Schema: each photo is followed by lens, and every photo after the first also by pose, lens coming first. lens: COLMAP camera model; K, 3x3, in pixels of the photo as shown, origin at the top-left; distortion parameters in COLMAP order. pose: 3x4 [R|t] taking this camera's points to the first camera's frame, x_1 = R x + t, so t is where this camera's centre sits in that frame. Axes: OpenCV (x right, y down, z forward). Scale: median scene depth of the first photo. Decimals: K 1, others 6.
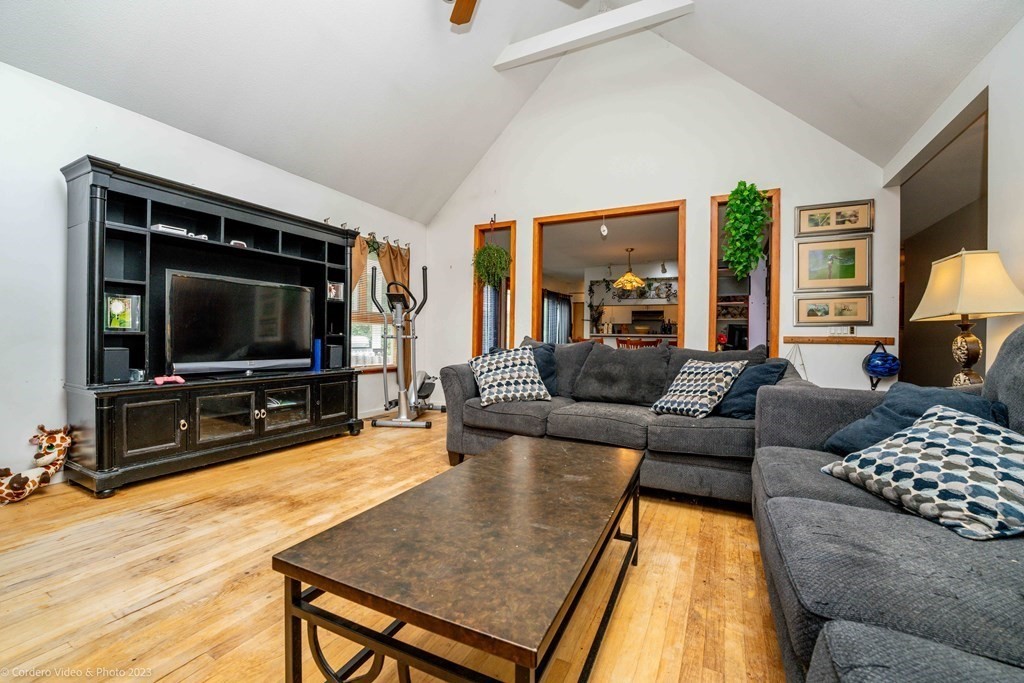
lens RADIAL K [[418.6, 0, 512.6], [0, 418.6, 340.1], [0, 0, 1]] dist [-0.029551, 0.004458]
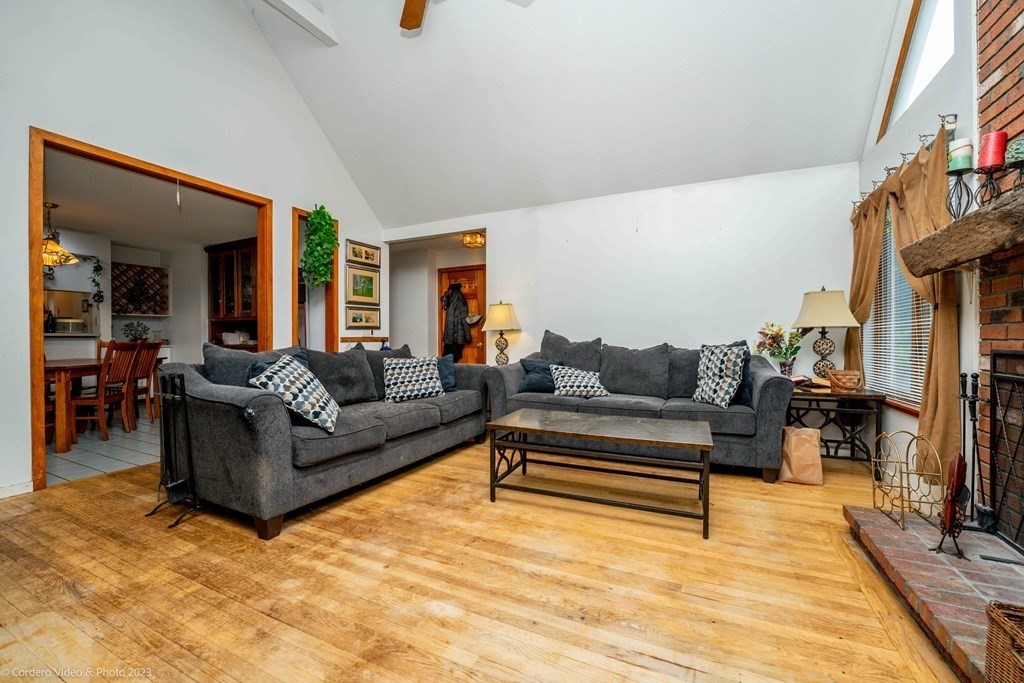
lens RADIAL K [[418.6, 0, 512.6], [0, 418.6, 340.1], [0, 0, 1]] dist [-0.029551, 0.004458]
pose [[-0.028090, -0.023134, 0.999338, -0.707734], [0.004461, 0.999719, 0.023269, -0.029613], [-0.999595, 0.005112, -0.027979, 0.542817]]
